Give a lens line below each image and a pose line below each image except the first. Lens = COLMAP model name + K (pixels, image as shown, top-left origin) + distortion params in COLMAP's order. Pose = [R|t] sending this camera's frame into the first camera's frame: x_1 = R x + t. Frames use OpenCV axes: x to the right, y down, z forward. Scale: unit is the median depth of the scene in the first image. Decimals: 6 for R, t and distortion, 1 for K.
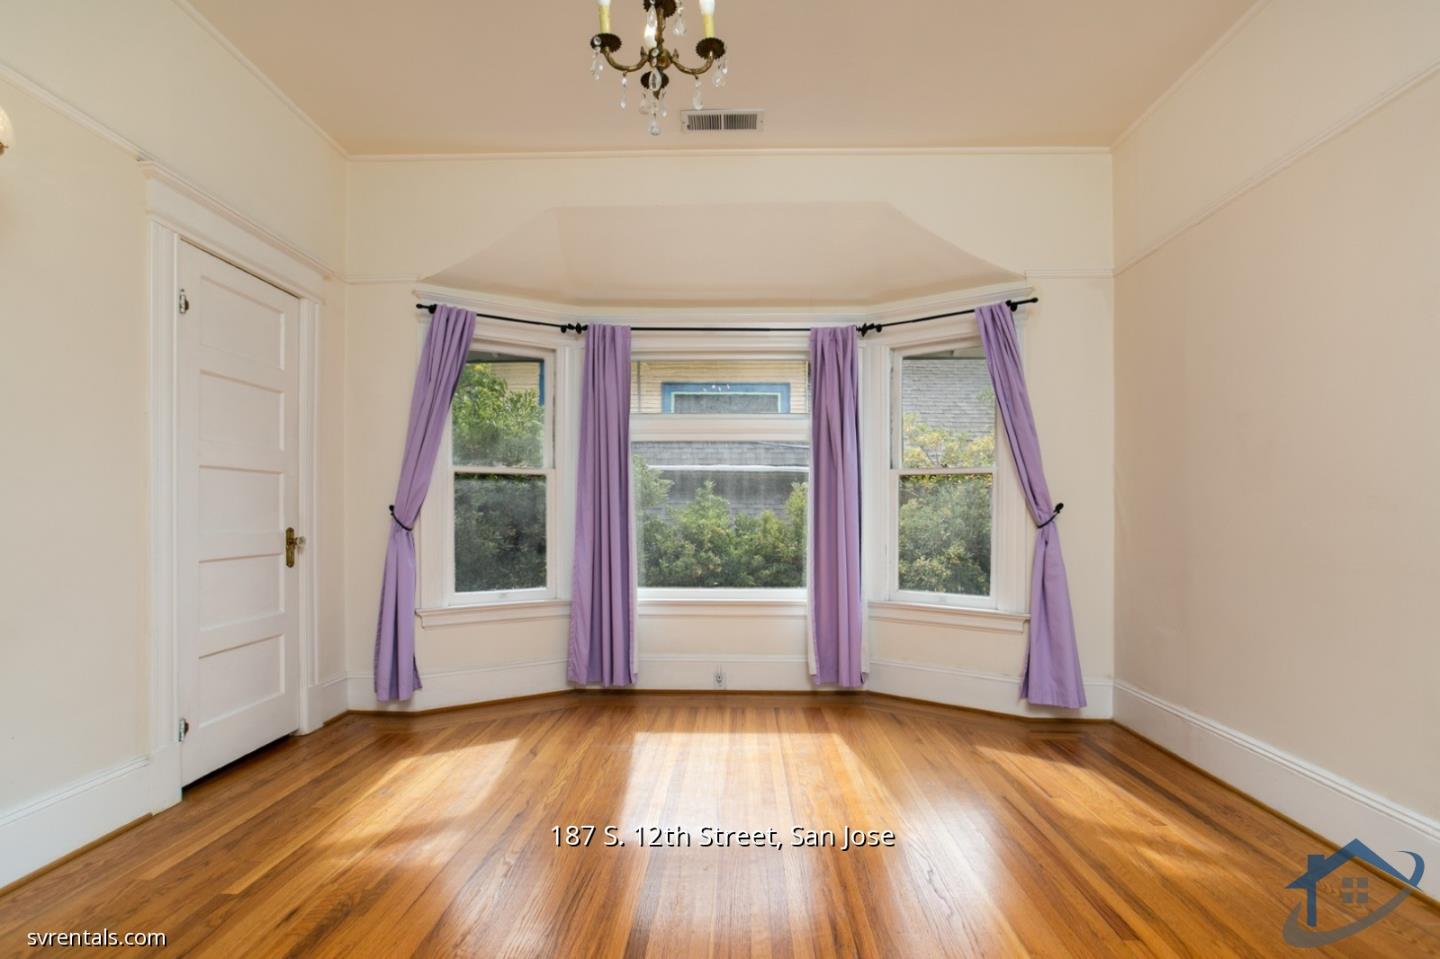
lens RADIAL K [[698.9, 0, 721.8], [0, 698.9, 478.4], [0, 0, 1]] dist [-0.067345, 0.046646]
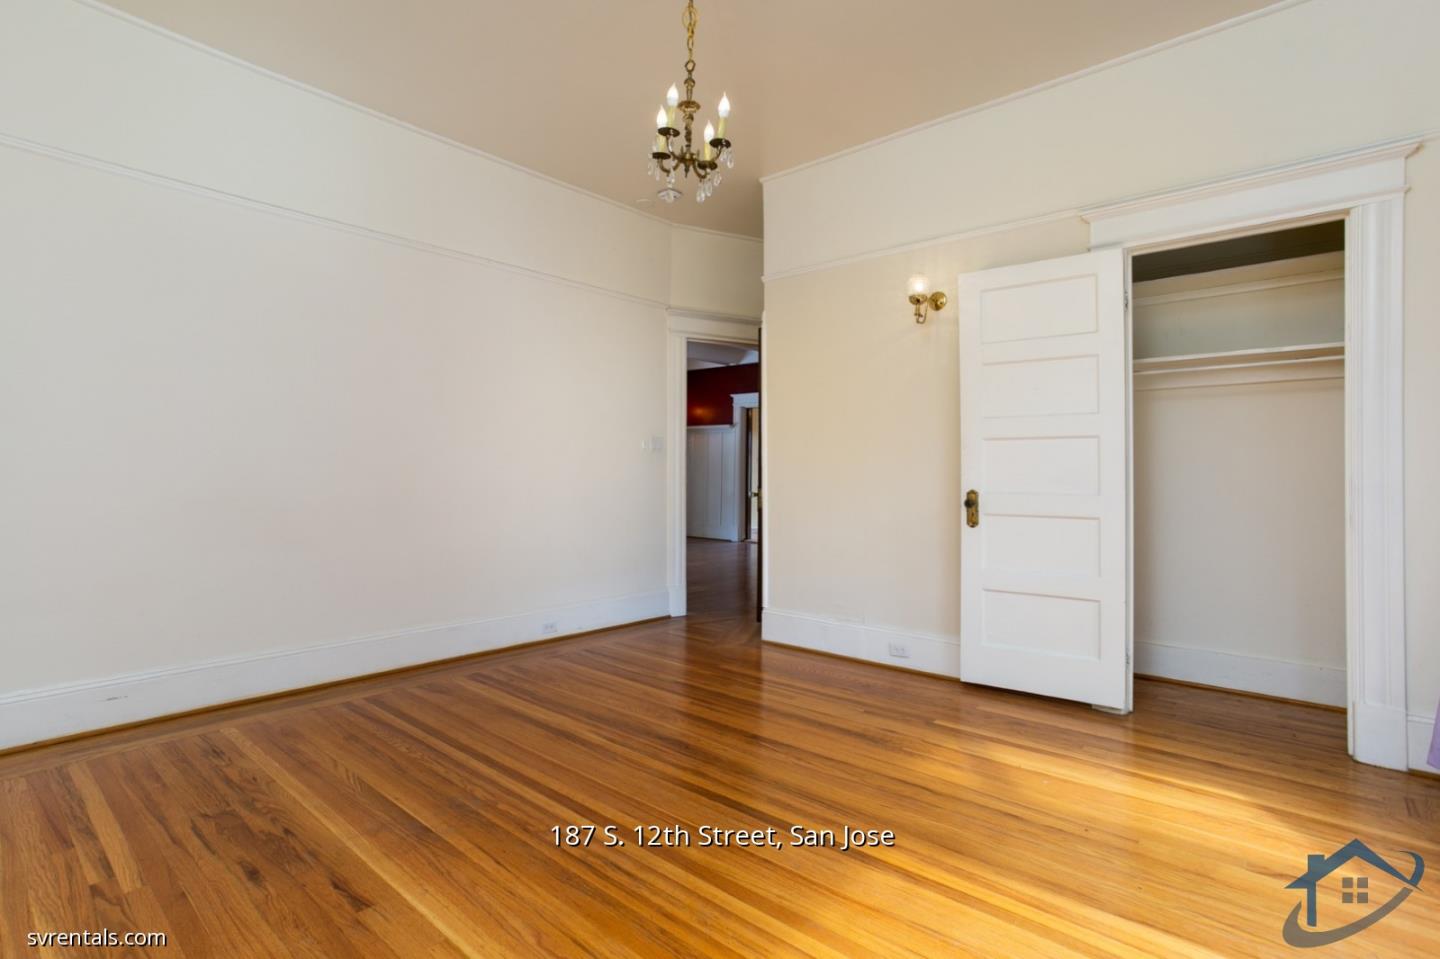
lens RADIAL K [[698.9, 0, 721.8], [0, 698.9, 478.4], [0, 0, 1]] dist [-0.067345, 0.046646]
pose [[-0.638322, 0.005914, -0.769747, 0.737157], [0.042792, 0.998697, -0.027812, 0.059007], [0.768579, -0.050692, -0.637743, 1.483827]]
